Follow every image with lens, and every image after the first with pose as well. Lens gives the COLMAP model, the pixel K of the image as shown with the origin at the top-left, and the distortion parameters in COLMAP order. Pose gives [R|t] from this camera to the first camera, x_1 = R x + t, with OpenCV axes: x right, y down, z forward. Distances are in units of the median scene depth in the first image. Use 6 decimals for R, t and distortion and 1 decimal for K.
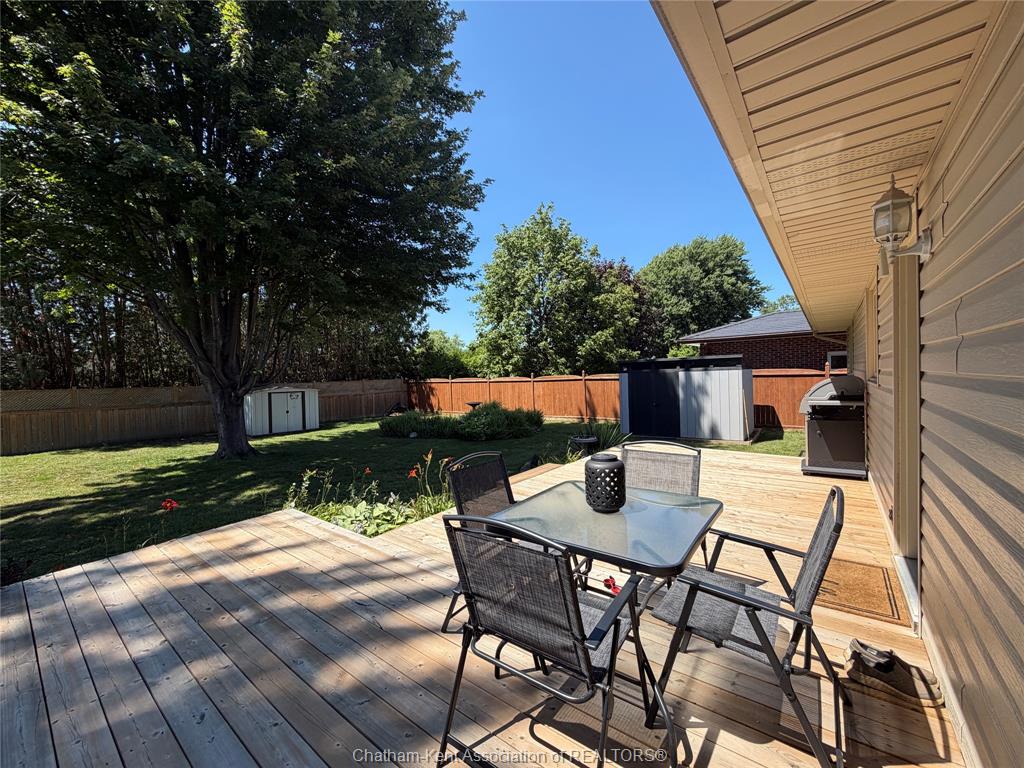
lens RADIAL K [[408.9, 0, 510.7], [0, 408.9, 386.9], [0, 0, 1]] dist [0.000480, 0.000209]
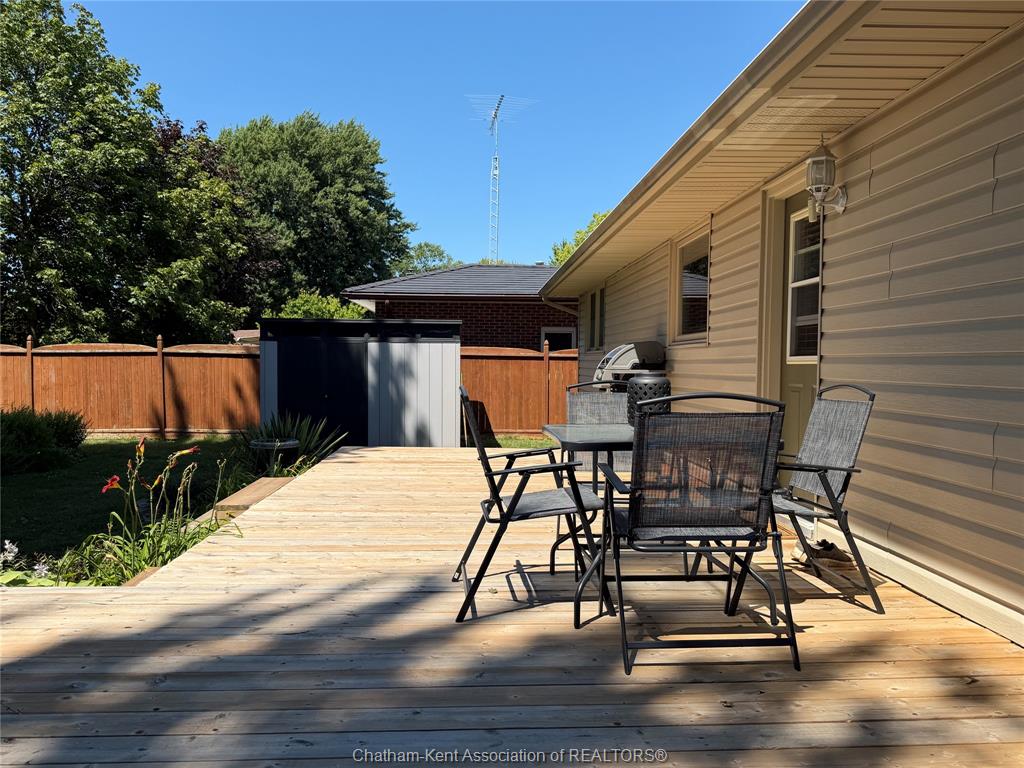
lens RADIAL K [[805.9, 0, 521.7], [0, 805.9, 394.5], [0, 0, 1]] dist [0.020197, -0.032778]
pose [[0.739811, 0.010915, 0.672726, -0.127990], [-0.013603, 0.999907, -0.001264, 0.022059], [-0.672677, -0.008216, 0.739891, -0.016395]]
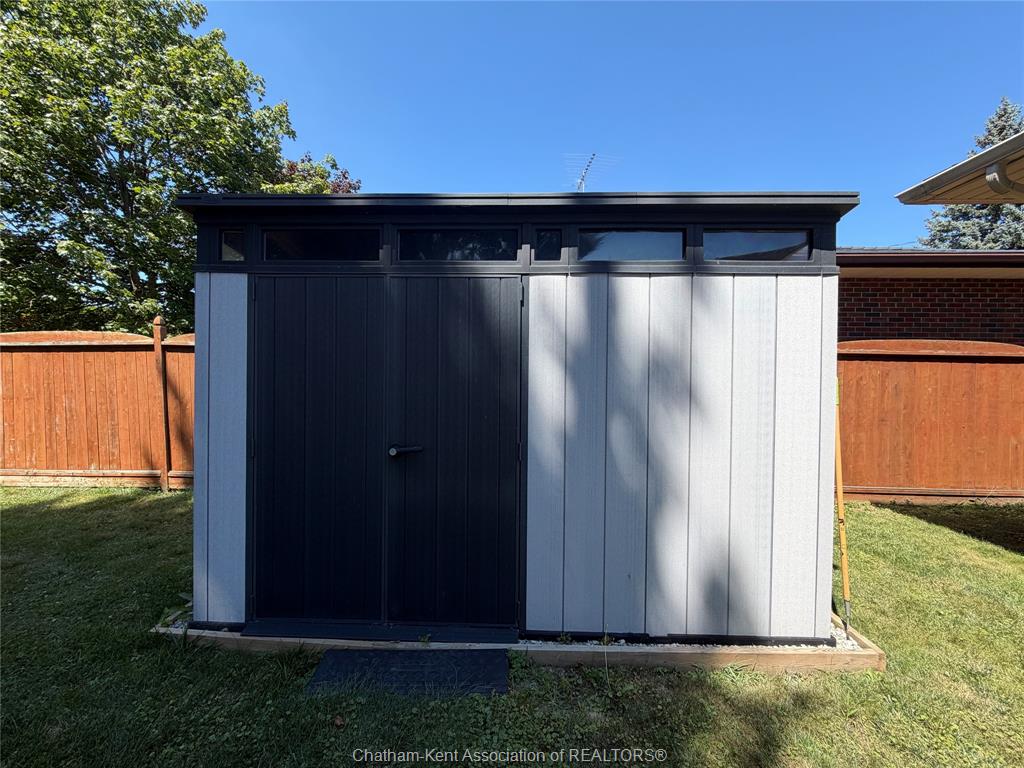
lens RADIAL K [[408.9, 0, 512.6], [0, 408.9, 387.8], [0, 0, 1]] dist [0.000480, 0.000209]
pose [[0.793548, 0.026241, 0.607942, 0.165964], [-0.021336, 0.999655, -0.015299, 0.008548], [-0.608134, -0.000831, 0.793834, 0.498355]]
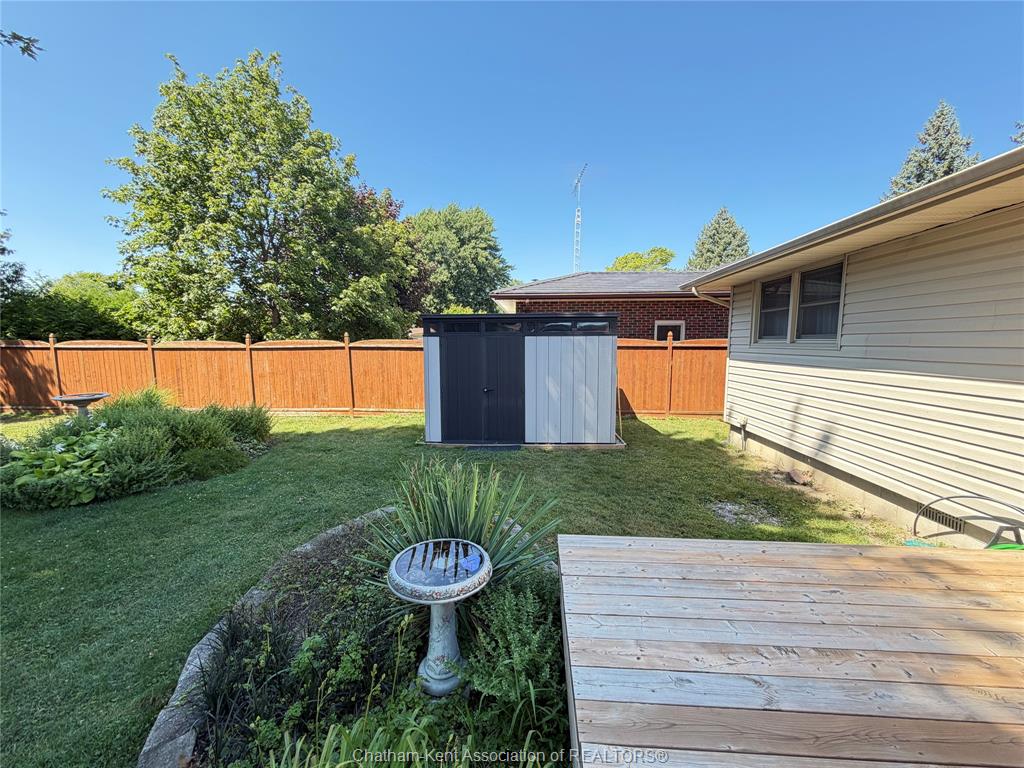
lens RADIAL K [[391.2, 0, 505.7], [0, 391.2, 383.0], [0, 0, 1]] dist [0.002979, 0.000176]
pose [[0.819661, -0.030647, 0.572029, 0.030496], [-0.007062, 0.997951, 0.063586, -0.003579], [-0.572806, -0.056158, 0.817765, 0.317139]]
